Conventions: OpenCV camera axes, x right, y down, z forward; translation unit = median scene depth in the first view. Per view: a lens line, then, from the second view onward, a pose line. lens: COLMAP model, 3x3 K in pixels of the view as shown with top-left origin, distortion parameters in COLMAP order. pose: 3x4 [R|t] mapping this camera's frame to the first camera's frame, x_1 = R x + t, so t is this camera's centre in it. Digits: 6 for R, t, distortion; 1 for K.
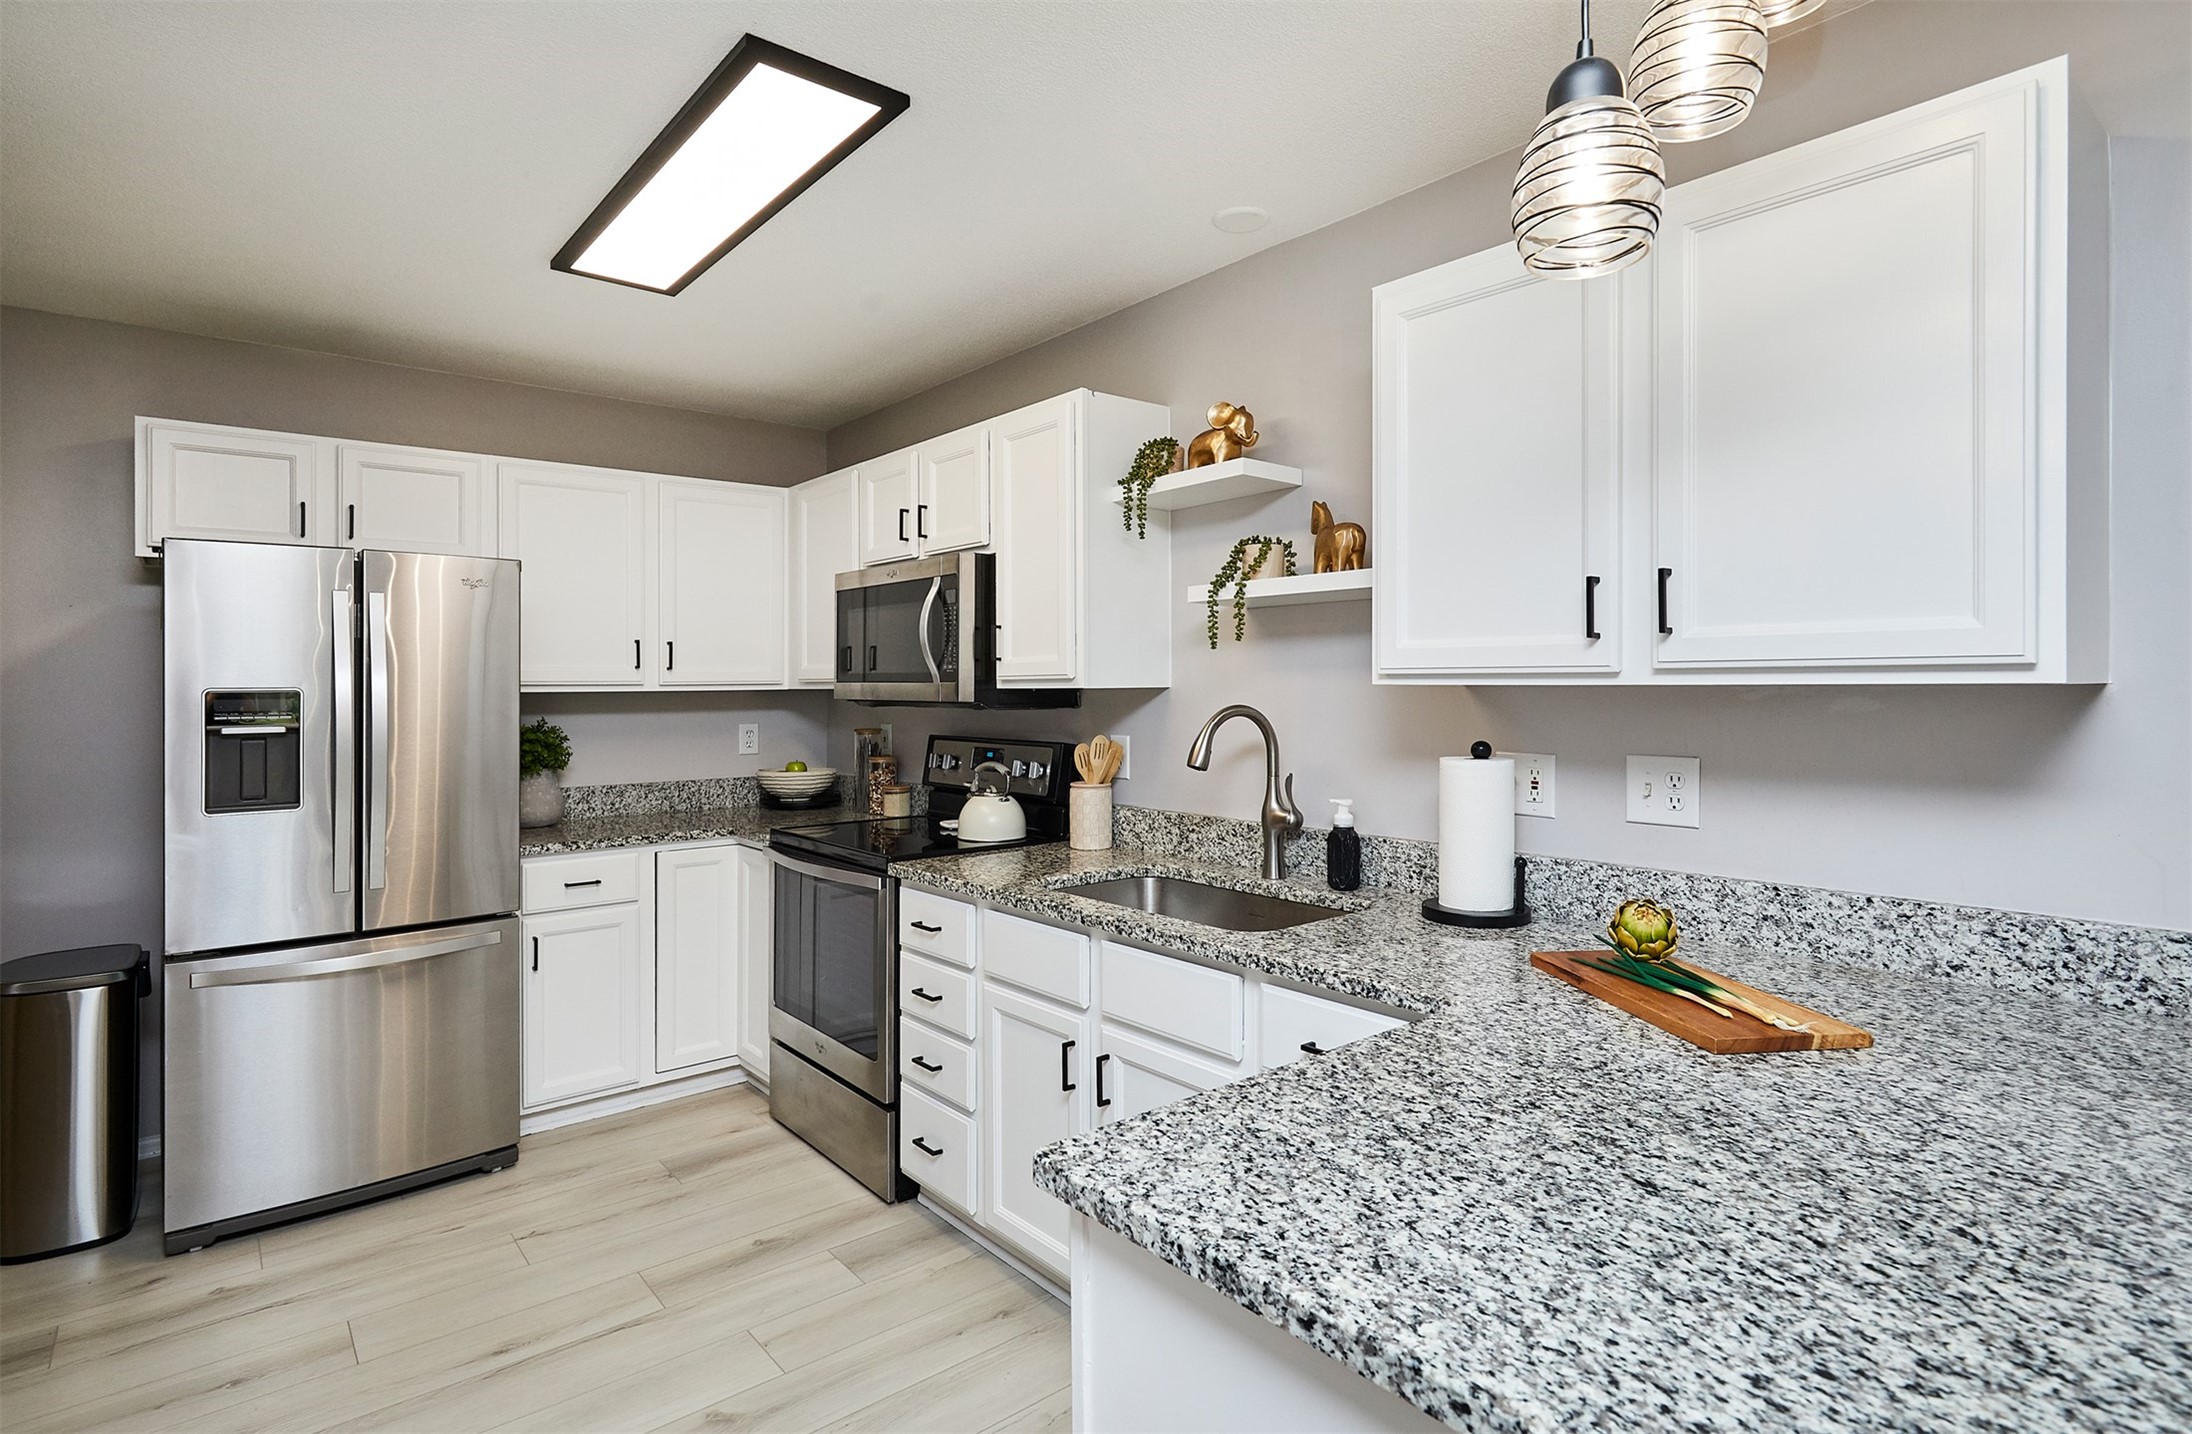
lens RADIAL K [[1116.1, 0, 1091.1], [0, 1116.1, 701.1], [0, 0, 1]] dist [-0.001511, -0.000235]
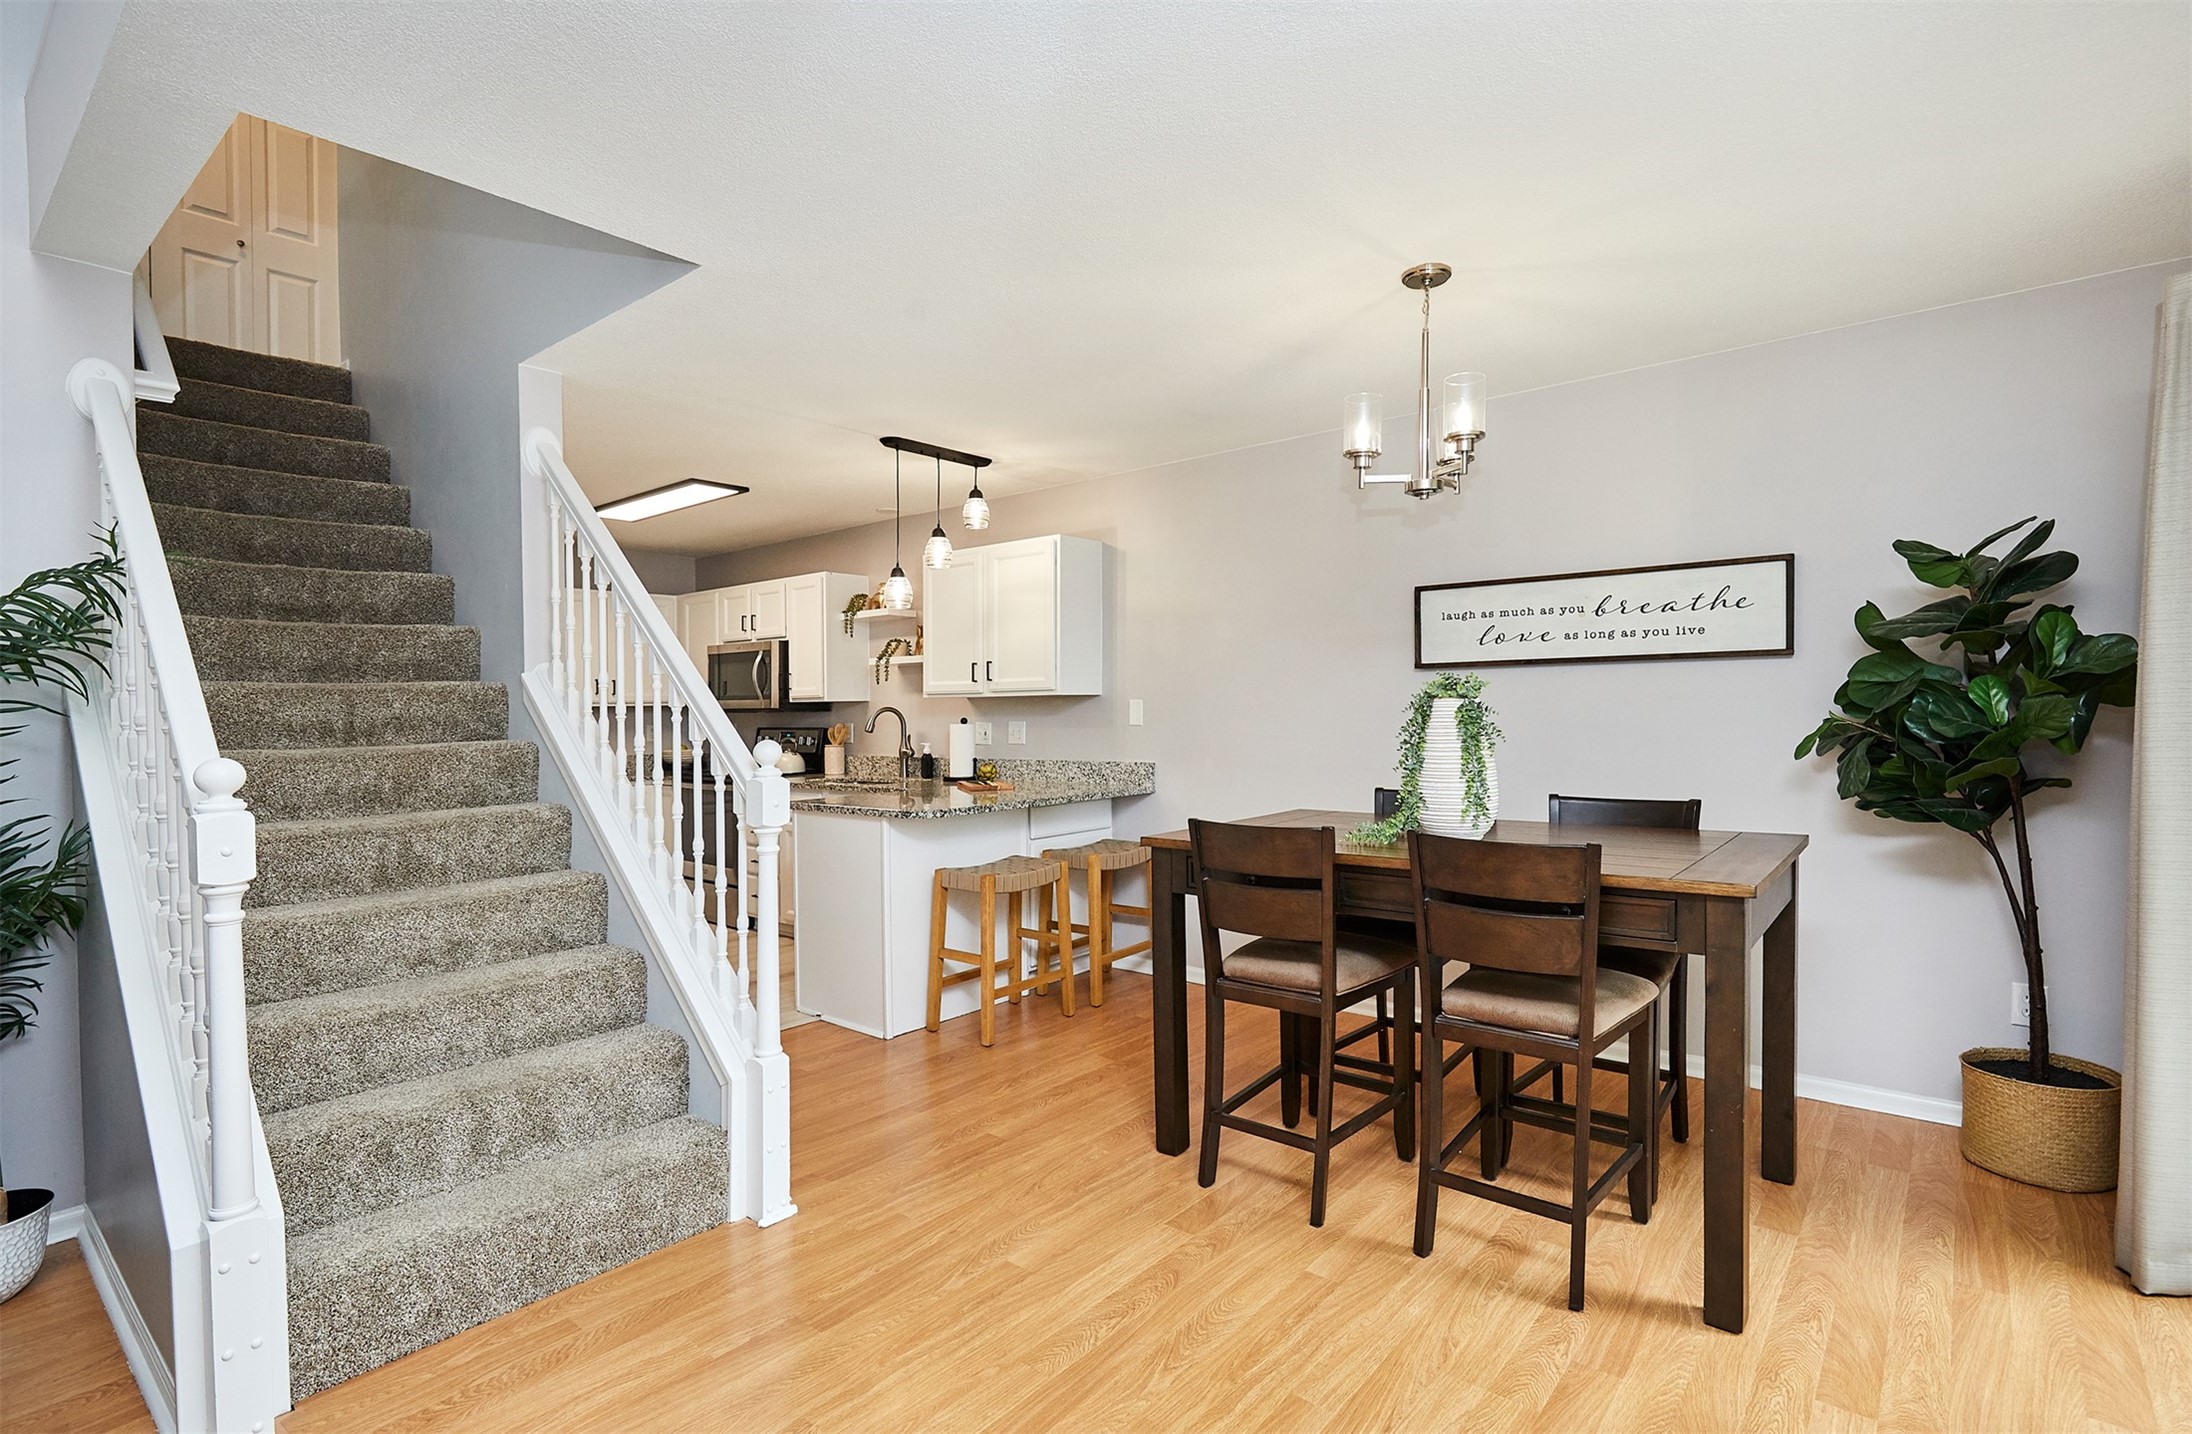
lens RADIAL K [[1048.6, 0, 1102.7], [0, 1048.6, 717.9], [0, 0, 1]] dist [-0.000009, 0.000207]
pose [[0.984713, -0.007710, 0.174015, 0.169218], [0.009094, 0.999933, -0.007154, 0.042090], [-0.173948, 0.008627, 0.984717, -1.182080]]
